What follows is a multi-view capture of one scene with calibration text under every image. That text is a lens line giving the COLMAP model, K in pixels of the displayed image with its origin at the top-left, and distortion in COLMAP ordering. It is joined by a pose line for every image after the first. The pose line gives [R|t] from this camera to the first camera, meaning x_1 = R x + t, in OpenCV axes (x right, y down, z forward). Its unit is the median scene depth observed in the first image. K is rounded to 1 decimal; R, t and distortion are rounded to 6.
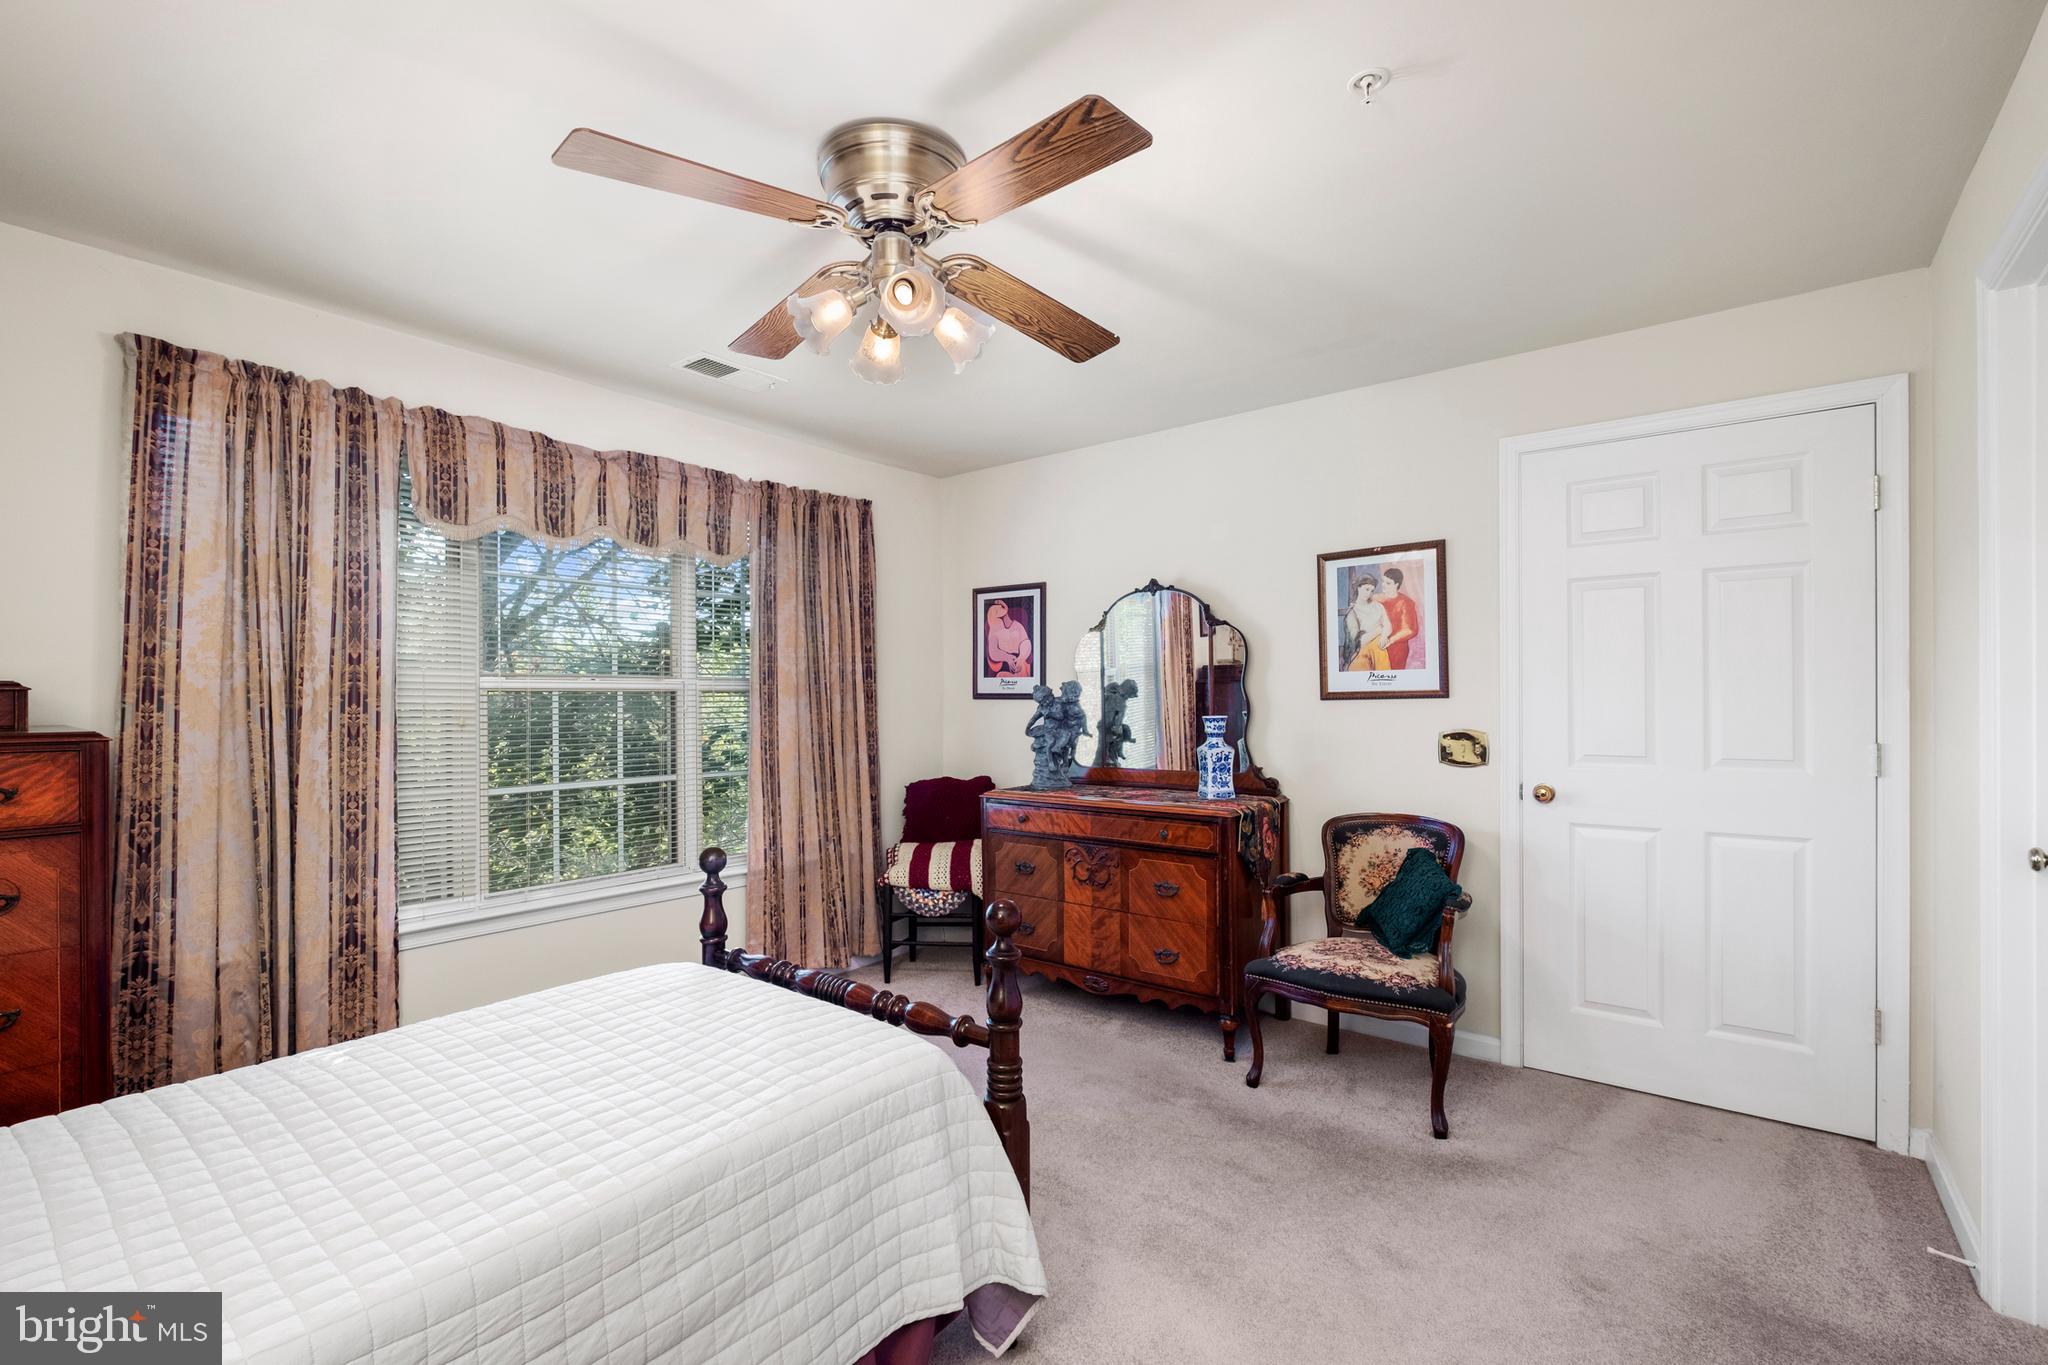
lens RADIAL K [[886.8, 0, 1022.3], [0, 886.8, 694.2], [0, 0, 1]] dist [-0.000699, -0.000219]
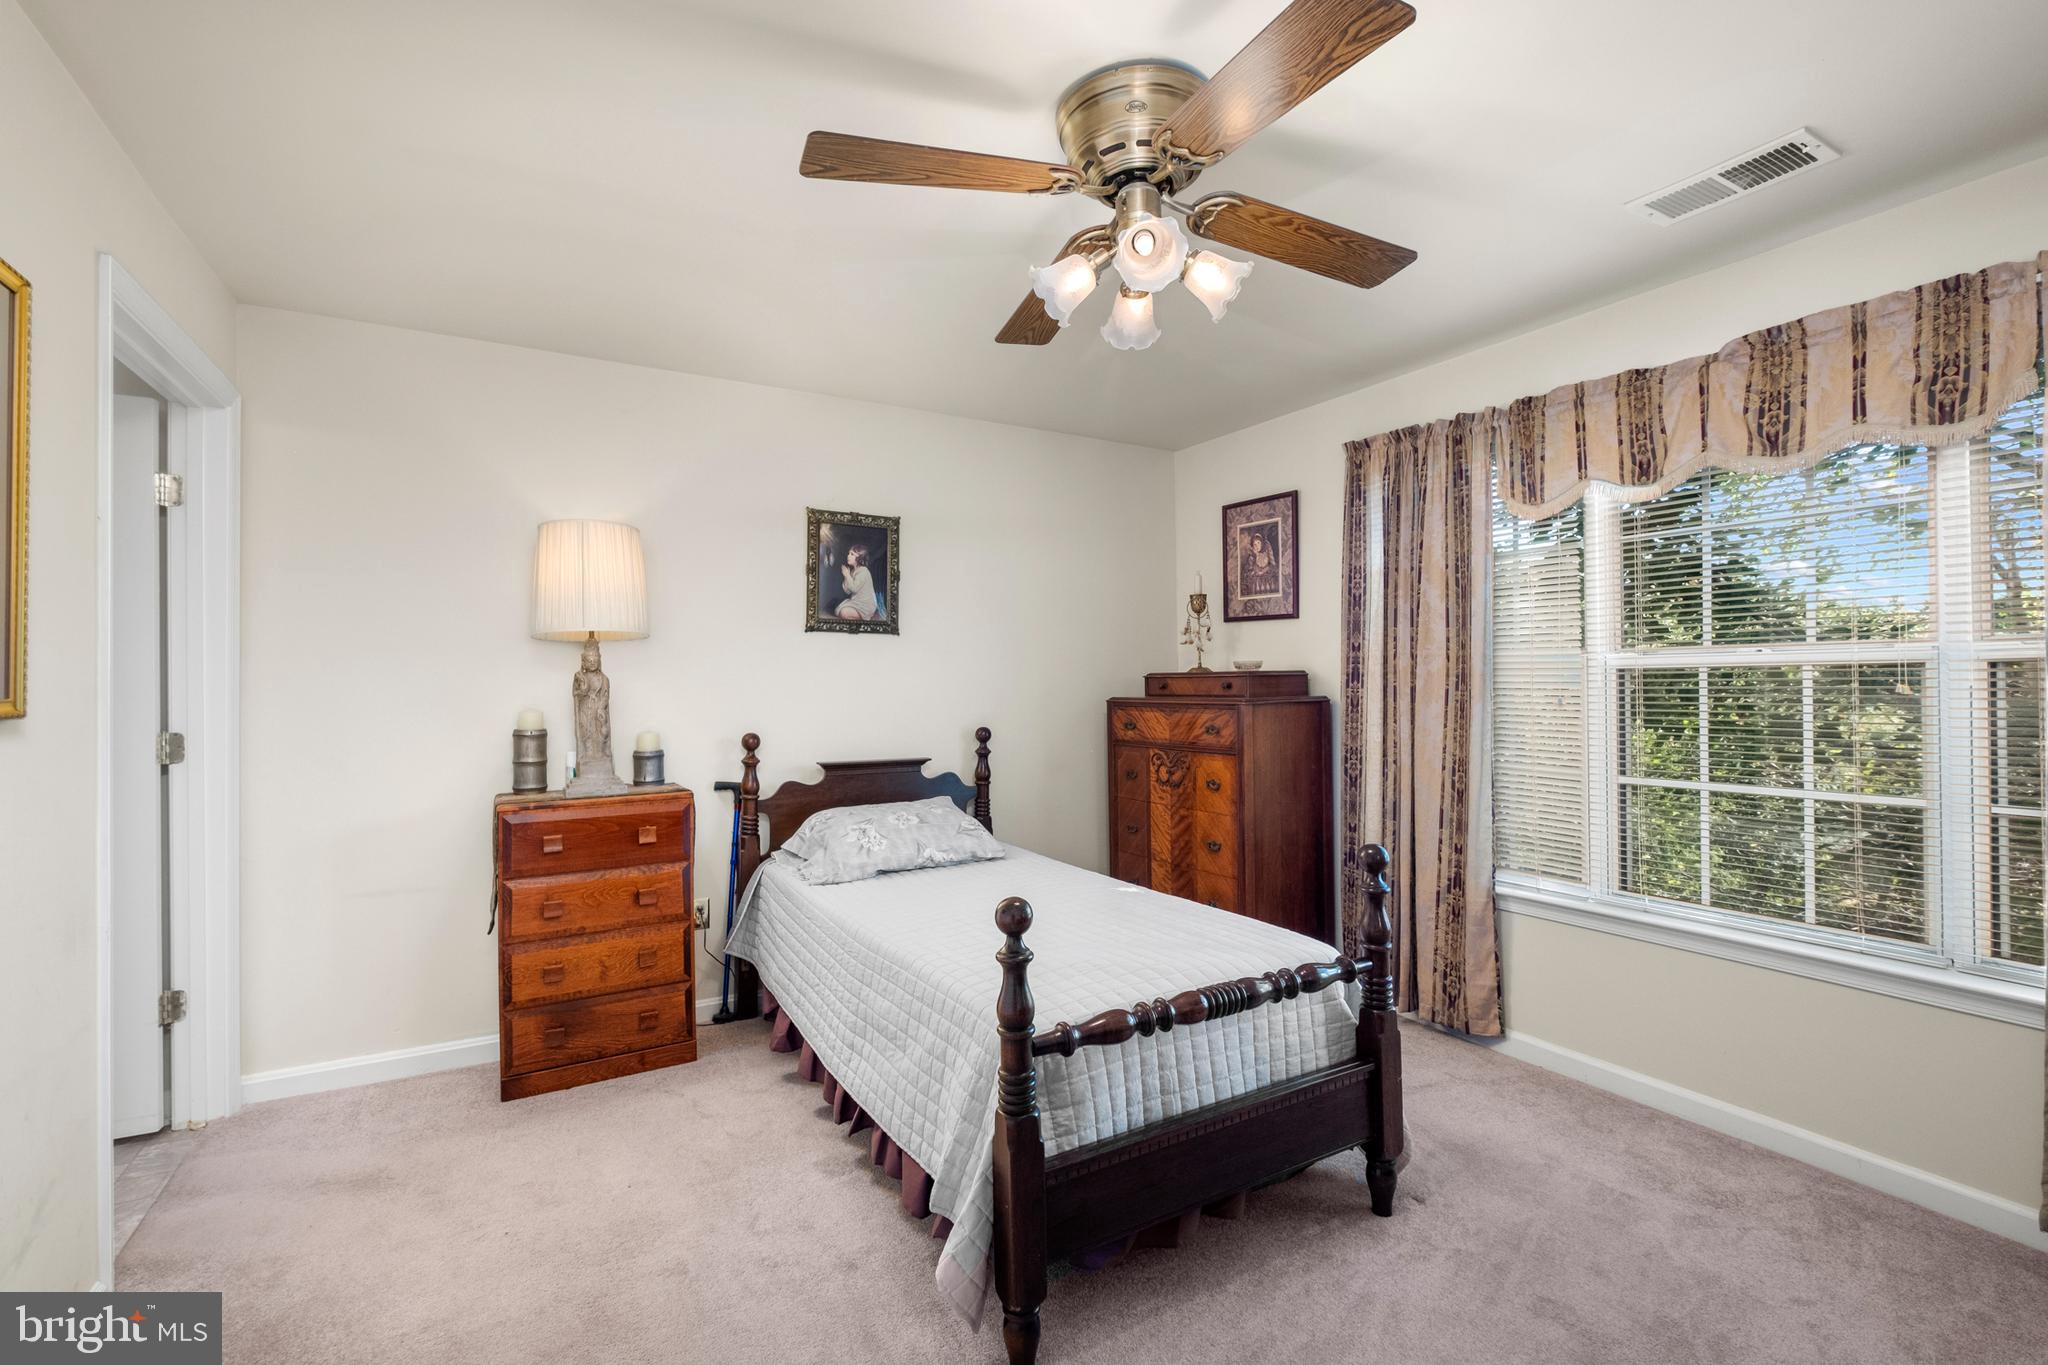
lens RADIAL K [[886.8, 0, 1021.6], [0, 886.8, 677.5], [0, 0, 1]] dist [-0.000699, -0.000219]
pose [[-0.347082, -0.003084, -0.937830, 0.522239], [0.011872, 0.999900, -0.007682, 0.005484], [0.937759, -0.013800, -0.347011, 0.820646]]
